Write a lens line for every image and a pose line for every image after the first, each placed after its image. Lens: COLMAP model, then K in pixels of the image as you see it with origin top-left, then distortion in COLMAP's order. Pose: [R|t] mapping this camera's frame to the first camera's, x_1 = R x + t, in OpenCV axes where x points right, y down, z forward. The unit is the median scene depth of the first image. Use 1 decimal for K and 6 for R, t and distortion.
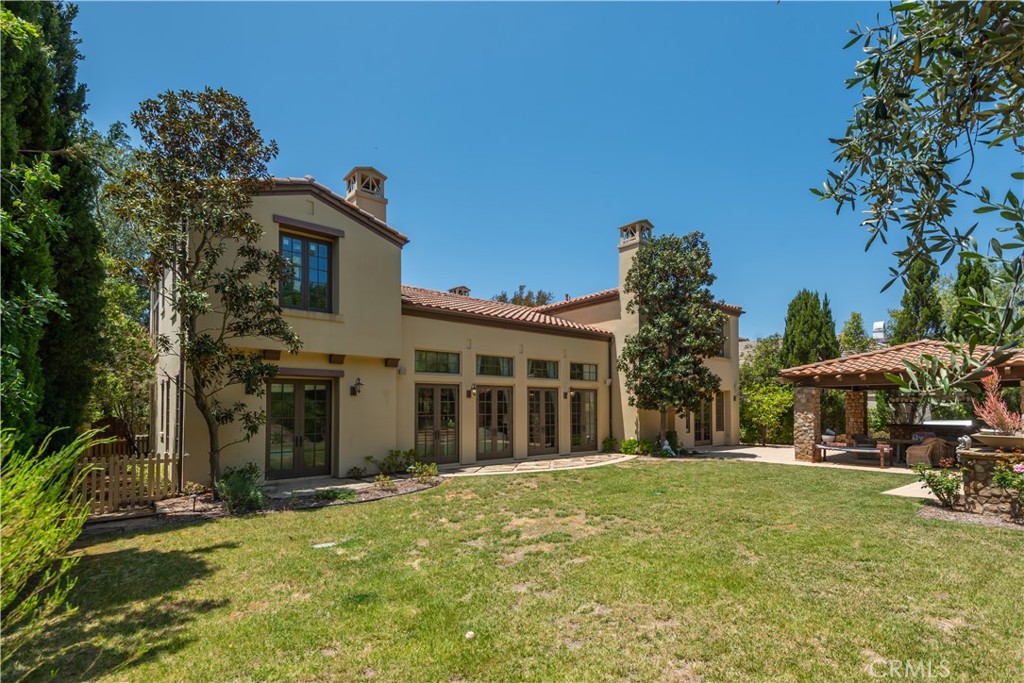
lens RADIAL K [[481.9, 0, 539.1], [0, 481.9, 393.5], [0, 0, 1]] dist [0.057143, -0.046708]
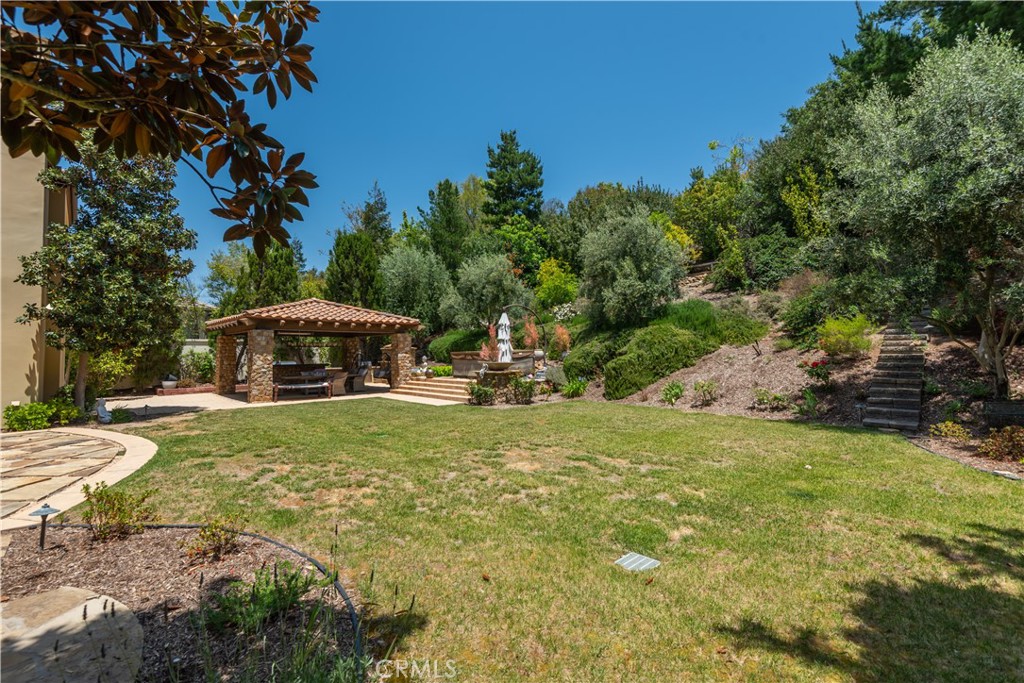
lens RADIAL K [[452.3, 0, 512.0], [0, 452.3, 341.5], [0, 0, 1]] dist [0.047450, -0.020557]
pose [[-0.017060, 0.026028, 0.999516, -0.425227], [-0.021922, 0.999411, -0.026399, 0.025476], [-0.999614, -0.022362, -0.016479, 0.496032]]
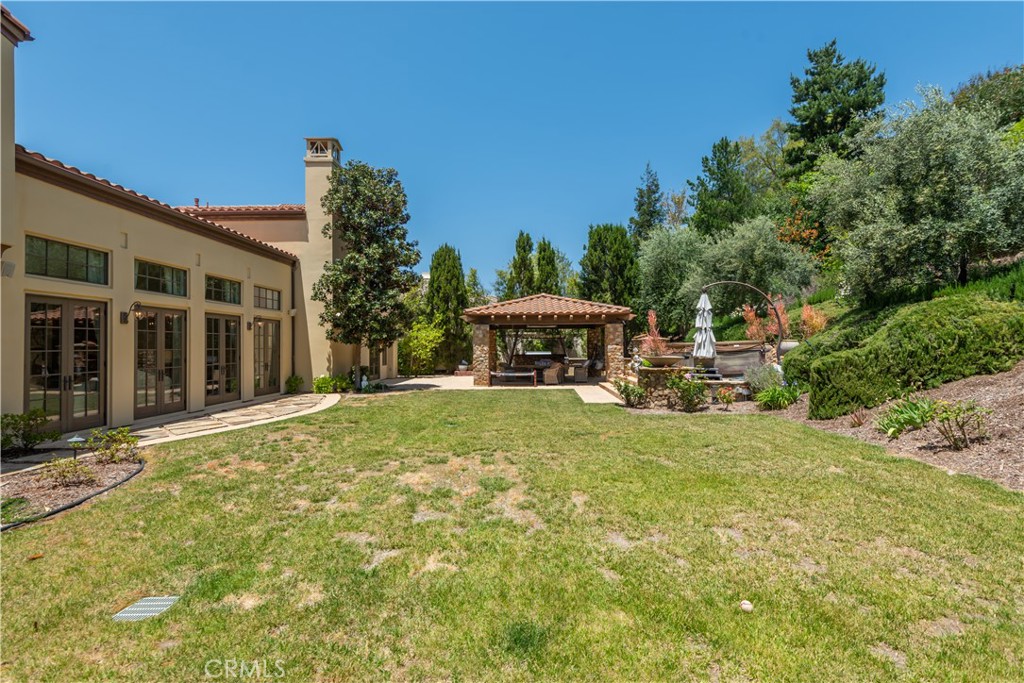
lens RADIAL K [[454.4, 0, 510.0], [0, 454.4, 335.8], [0, 0, 1]] dist [0.056636, -0.037071]
pose [[0.683687, 0.012625, 0.729667, -0.226598], [-0.016529, 0.999862, -0.001812, 0.015451], [-0.729589, -0.010822, 0.683801, 0.181957]]
